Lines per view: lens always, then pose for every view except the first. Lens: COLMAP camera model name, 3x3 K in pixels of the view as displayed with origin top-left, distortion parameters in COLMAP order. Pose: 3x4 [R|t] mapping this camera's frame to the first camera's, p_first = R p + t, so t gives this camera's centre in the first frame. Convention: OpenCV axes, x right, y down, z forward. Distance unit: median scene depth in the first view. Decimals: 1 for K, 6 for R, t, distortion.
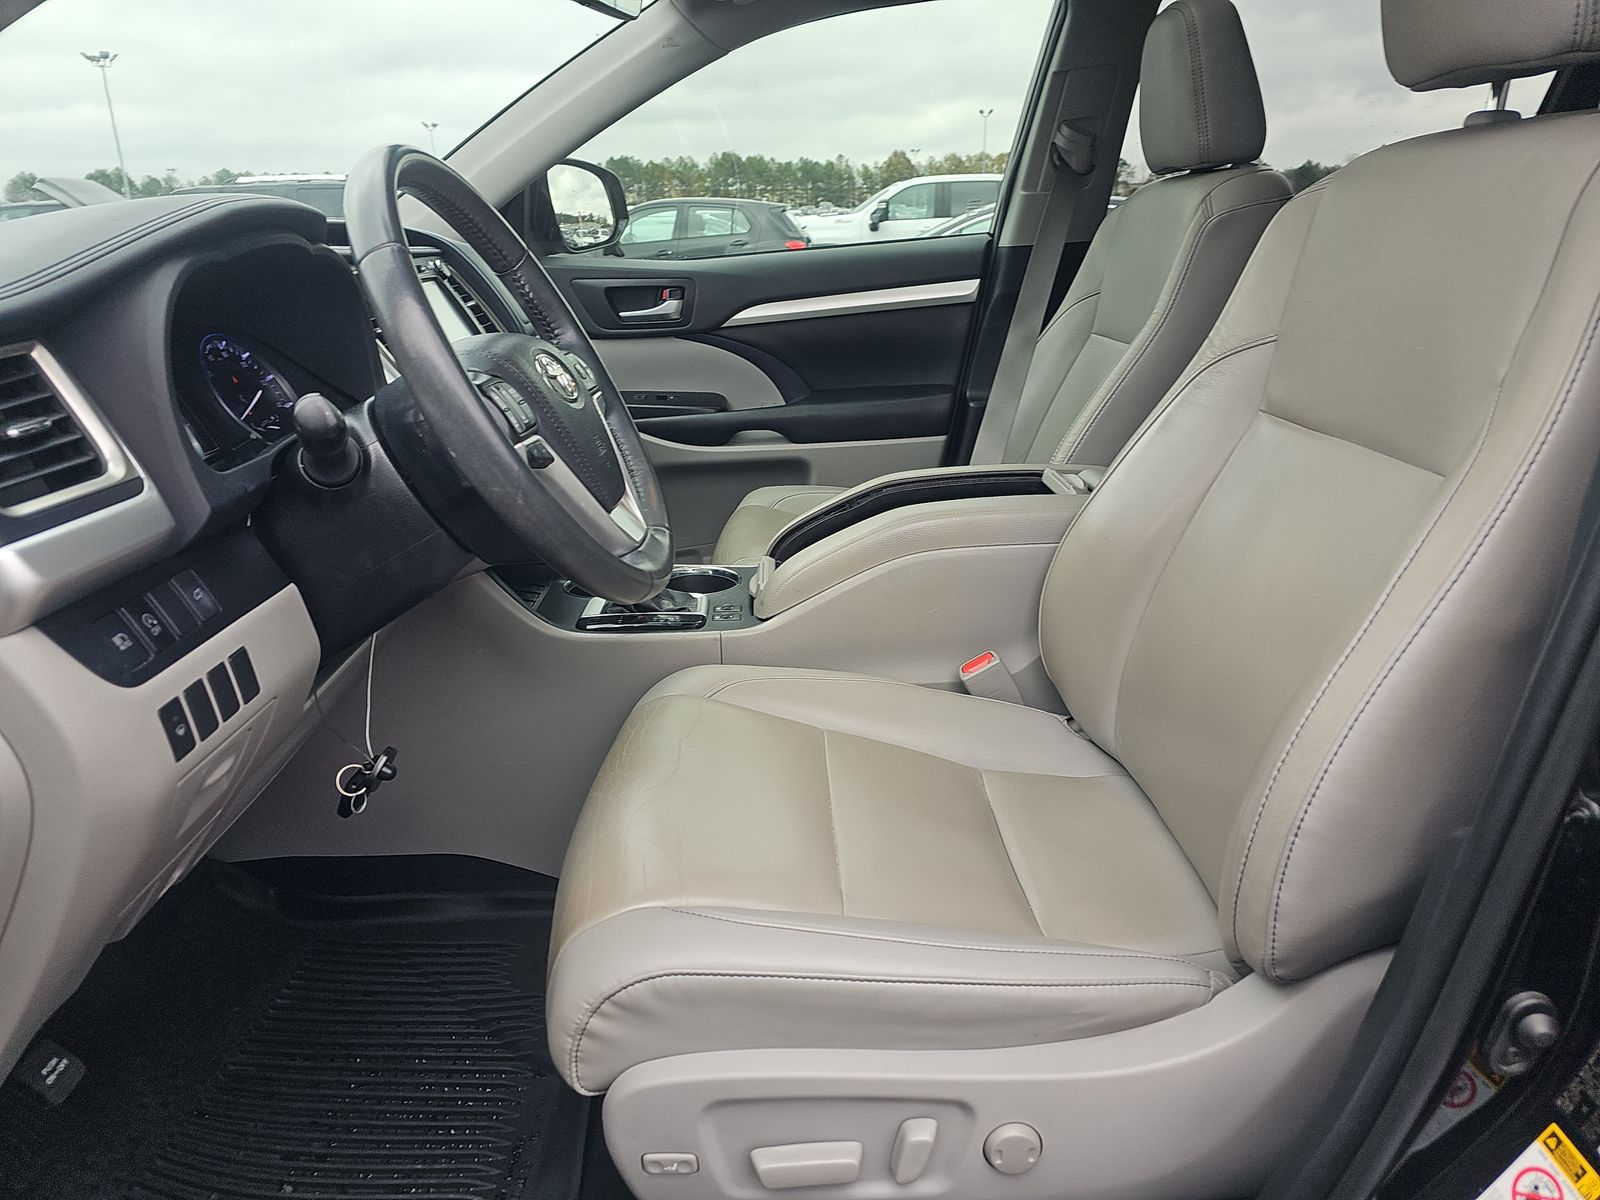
lens RADIAL K [[1090.6, 0, 804.4], [0, 1090.6, 591.1], [0, 0, 1]] dist [0.015212, -0.015864]
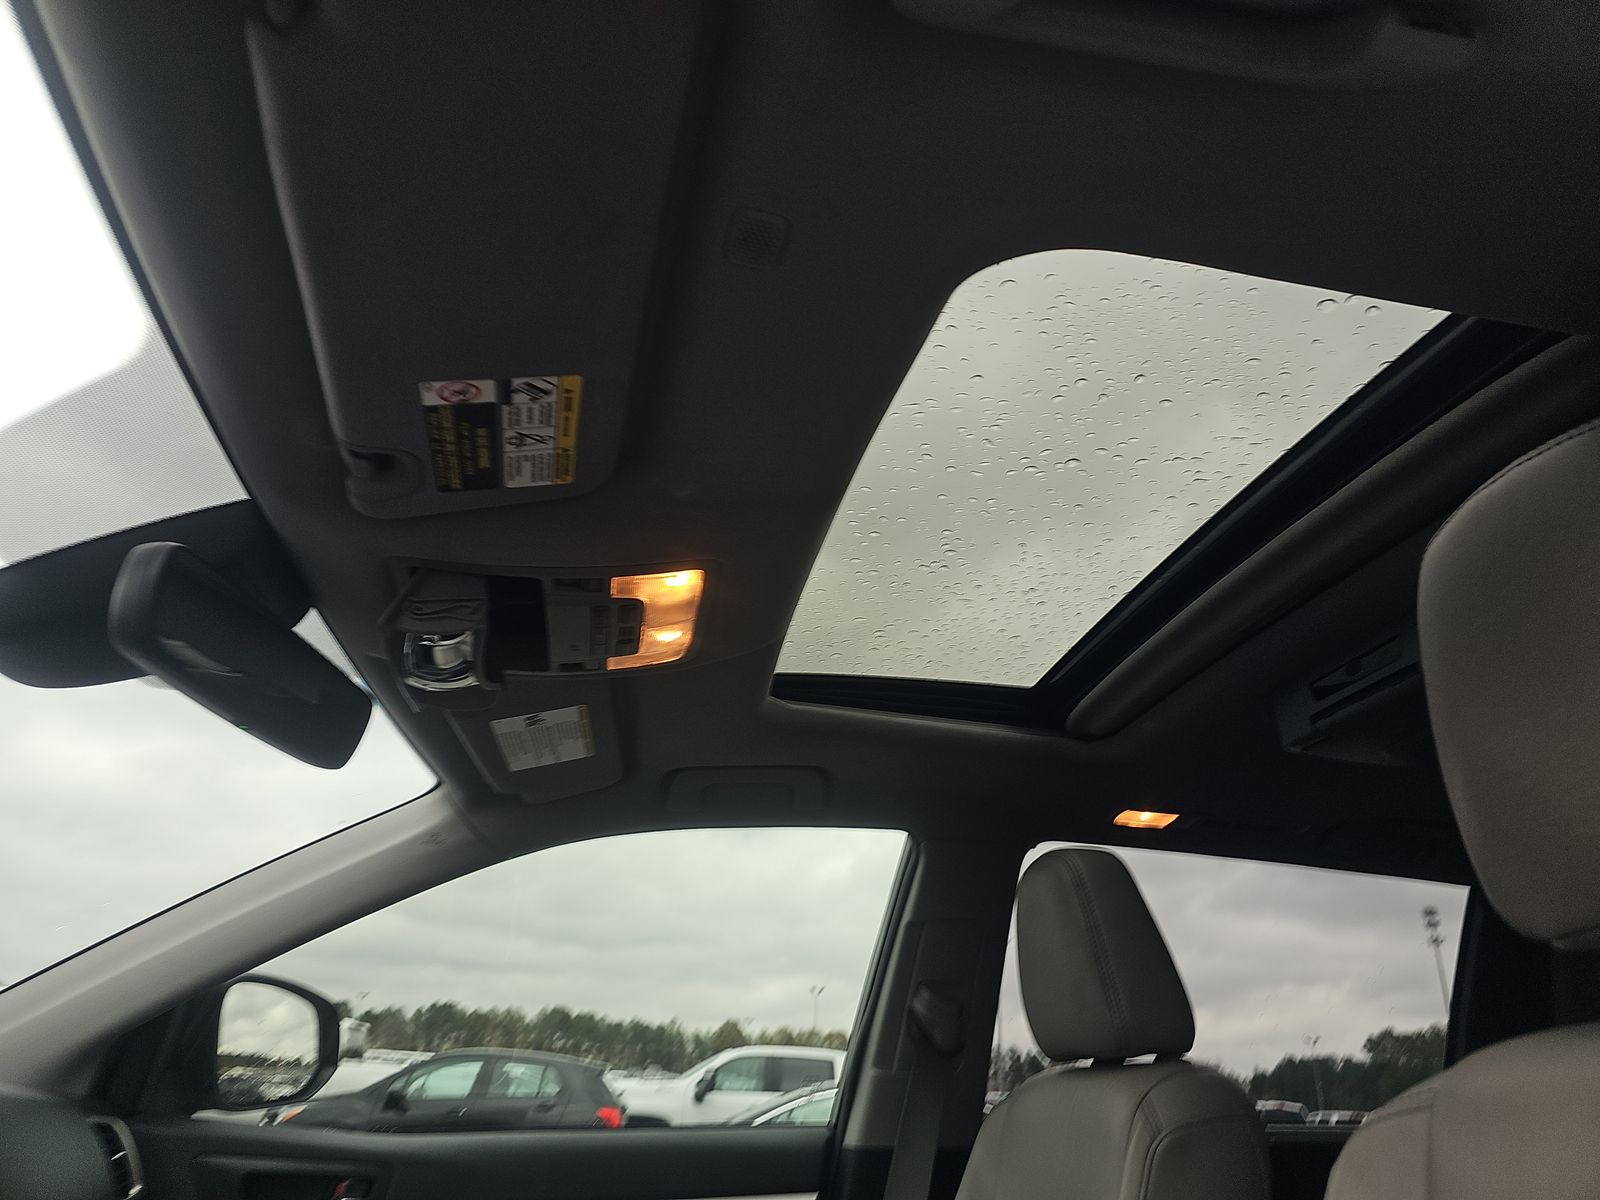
lens RADIAL K [[1090.6, 0, 800.2], [0, 1090.6, 592.9], [0, 0, 1]] dist [0.015212, -0.015864]
pose [[0.987574, 0.120914, 0.100388, 0.010700], [-0.019328, 0.727378, -0.685965, -0.027407], [-0.155963, 0.675501, 0.720676, 0.076871]]
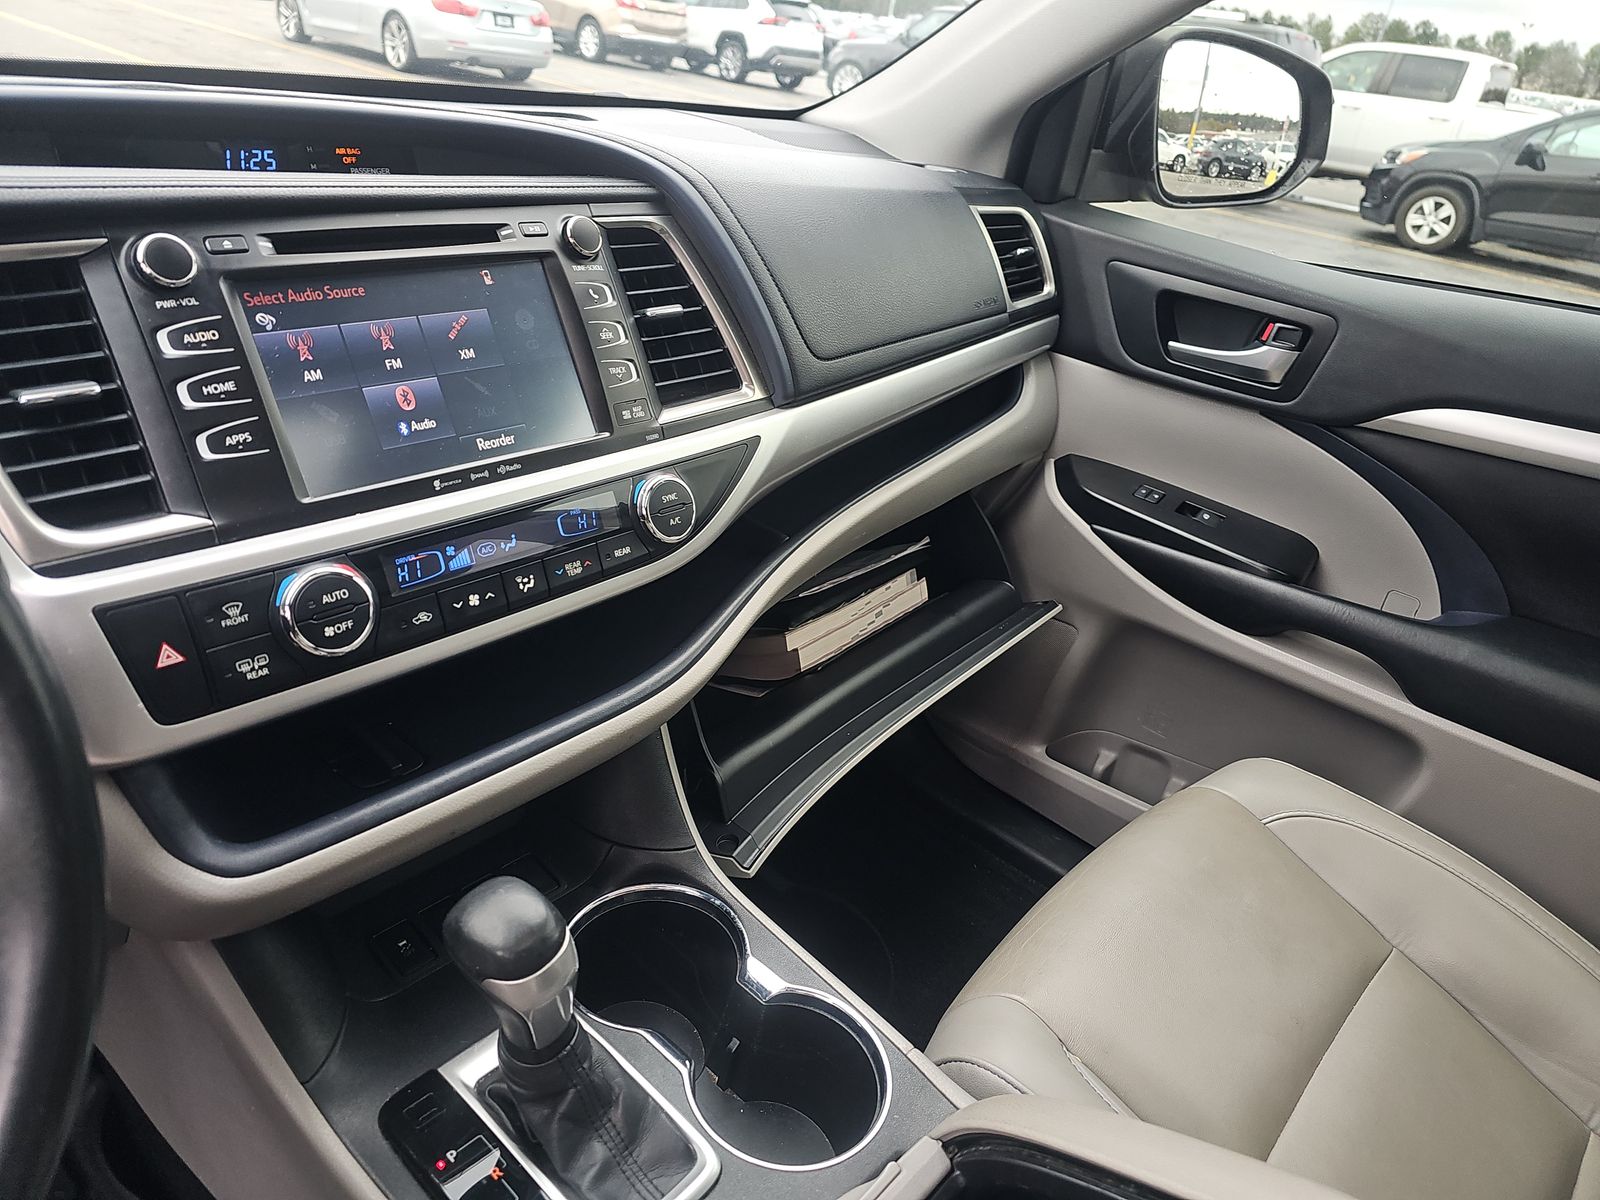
lens RADIAL K [[1090.6, 0, 798.8], [0, 1090.6, 585.3], [0, 0, 1]] dist [0.015212, -0.015864]
pose [[0.719895, 0.411713, -0.558788, 0.014246], [-0.345483, 0.910808, 0.225989, -0.063797], [0.601991, 0.030364, 0.797925, 0.146881]]
